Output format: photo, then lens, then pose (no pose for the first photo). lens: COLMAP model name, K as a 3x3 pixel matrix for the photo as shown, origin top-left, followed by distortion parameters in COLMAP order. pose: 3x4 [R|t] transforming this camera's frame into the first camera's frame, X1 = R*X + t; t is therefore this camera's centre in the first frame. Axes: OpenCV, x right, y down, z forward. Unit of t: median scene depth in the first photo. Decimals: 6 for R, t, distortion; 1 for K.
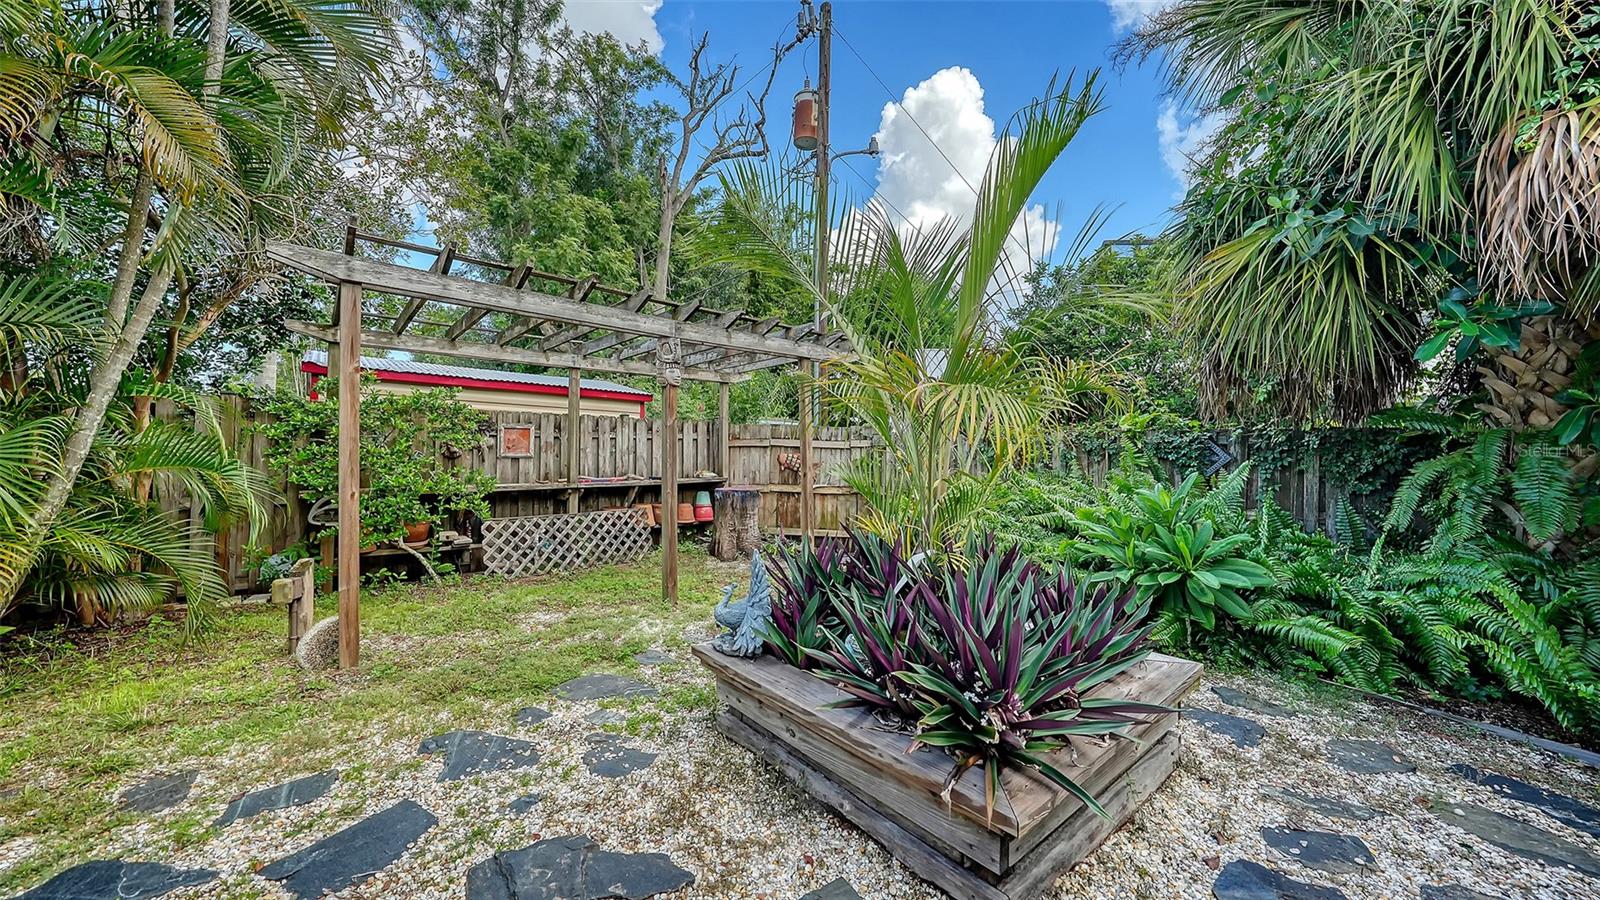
lens RADIAL K [[569.3, 0, 804.2], [0, 569.3, 445.5], [0, 0, 1]] dist [-0.001442, -0.000038]
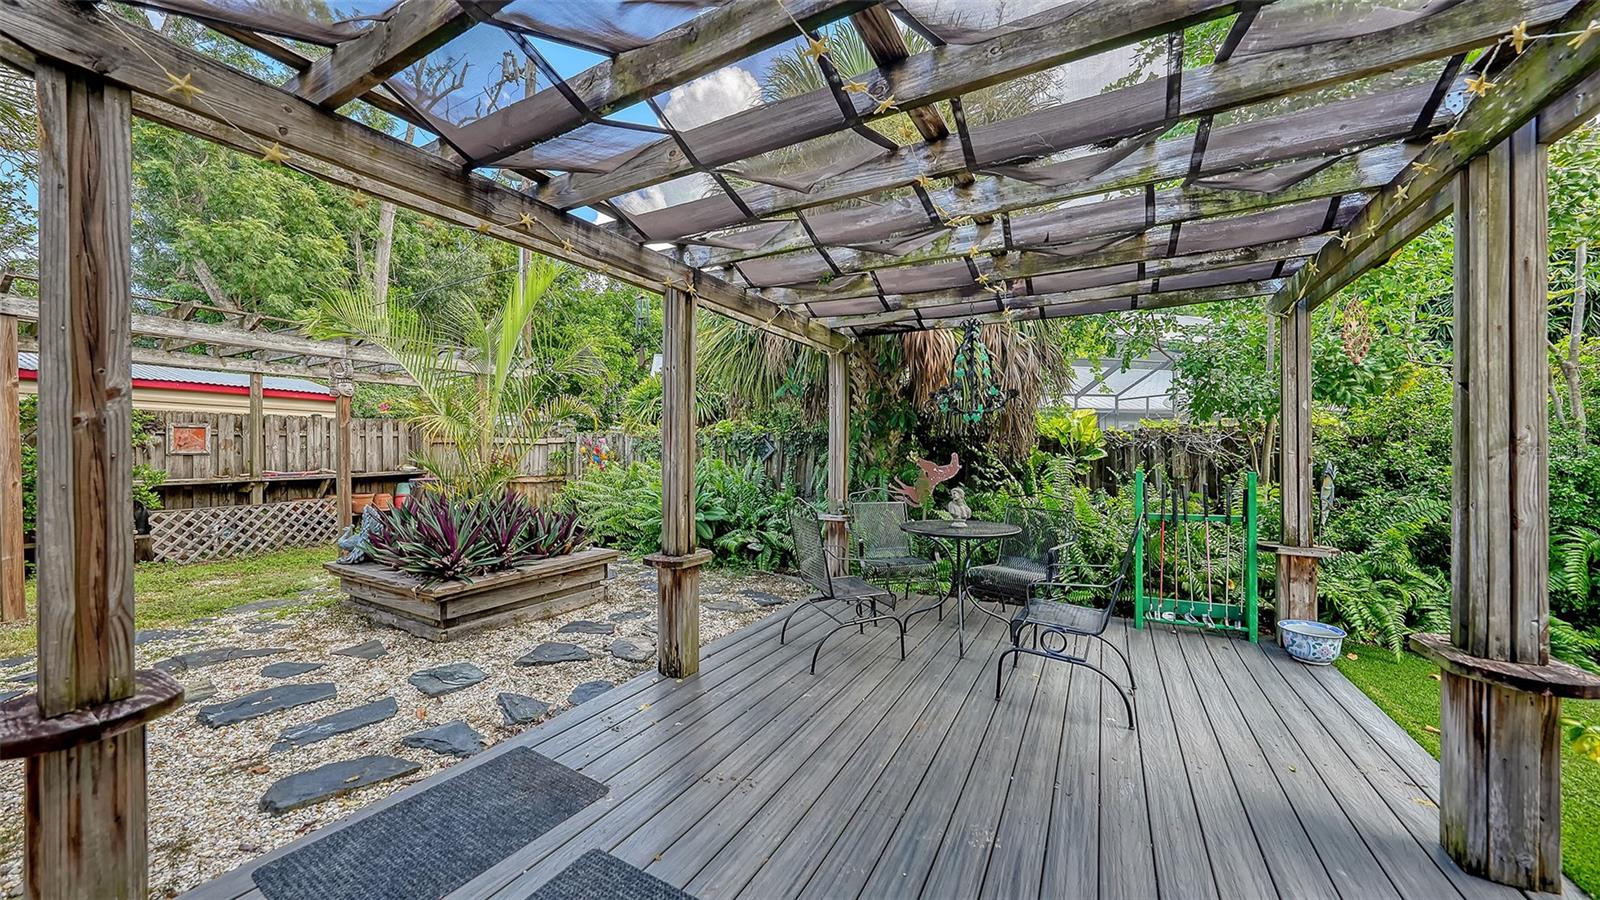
lens RADIAL K [[561.9, 0, 774.0], [0, 561.9, 452.6], [0, 0, 1]] dist [0.005919, 0.000212]
pose [[0.946370, -0.008874, 0.322963, 0.189785], [0.001839, 0.999754, 0.022083, -0.003816], [-0.323080, -0.020305, 0.946154, -0.359537]]
